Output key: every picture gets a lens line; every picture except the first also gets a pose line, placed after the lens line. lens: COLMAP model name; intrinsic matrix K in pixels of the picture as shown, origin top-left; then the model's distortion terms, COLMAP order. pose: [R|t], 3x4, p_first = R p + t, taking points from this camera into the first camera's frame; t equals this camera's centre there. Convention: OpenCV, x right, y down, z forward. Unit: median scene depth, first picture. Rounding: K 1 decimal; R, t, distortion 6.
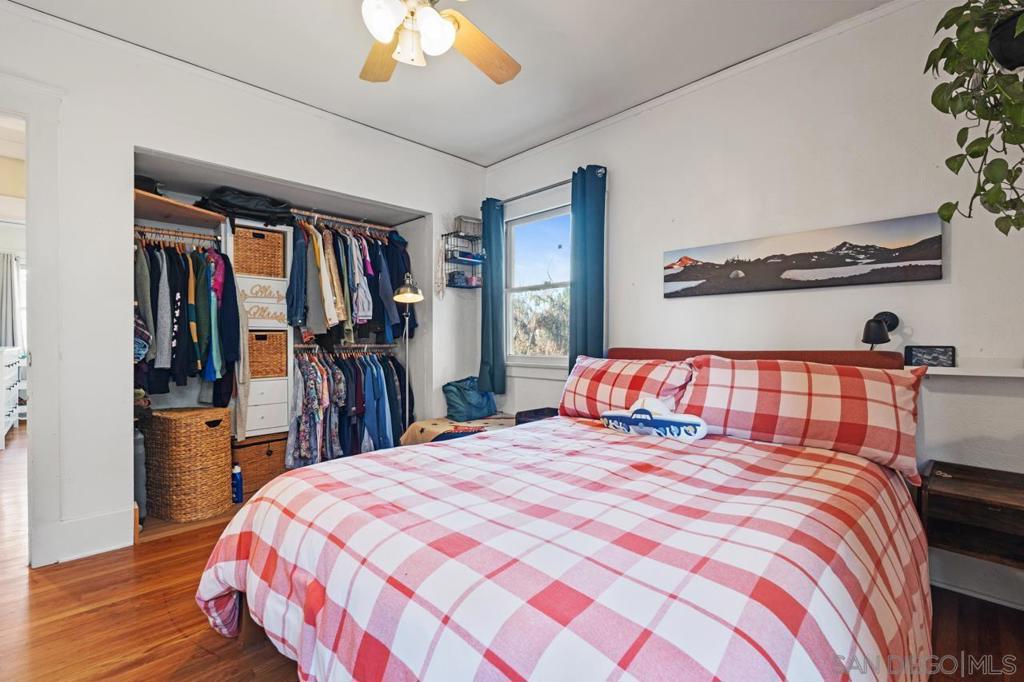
lens RADIAL K [[445.0, 0, 512.3], [0, 445.0, 332.2], [0, 0, 1]] dist [-0.001066, -0.000133]
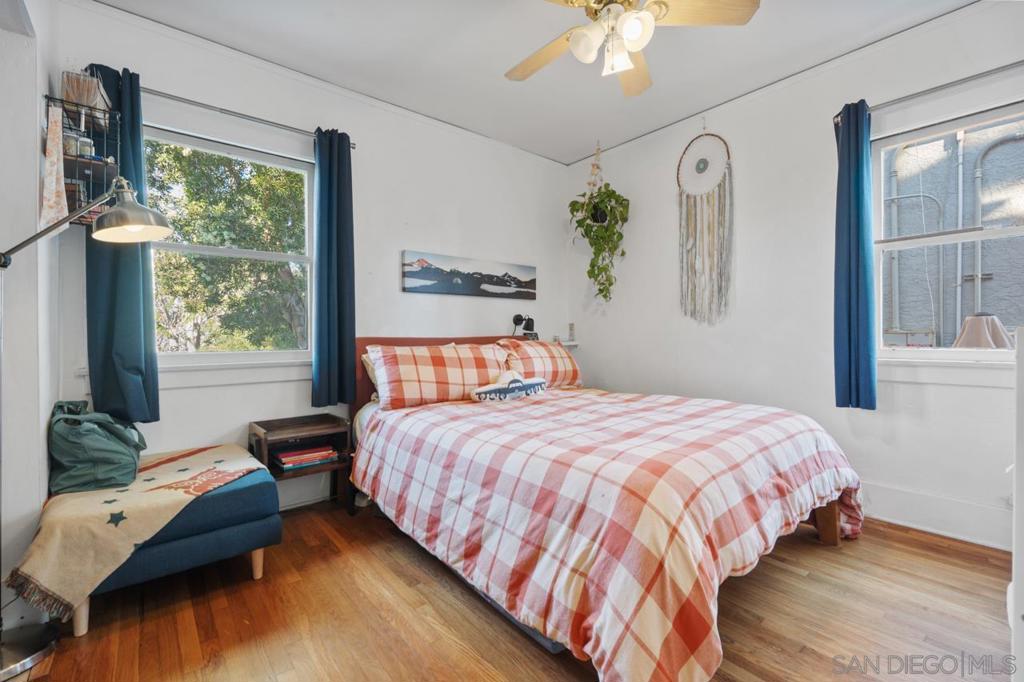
lens RADIAL K [[445.0, 0, 512.3], [0, 445.0, 332.2], [0, 0, 1]] dist [-0.001066, -0.000133]
pose [[0.074300, -0.001131, 0.997235, -0.907986], [-0.012585, 0.999919, 0.002072, 0.023327], [-0.997156, -0.012705, 0.074280, 0.783854]]
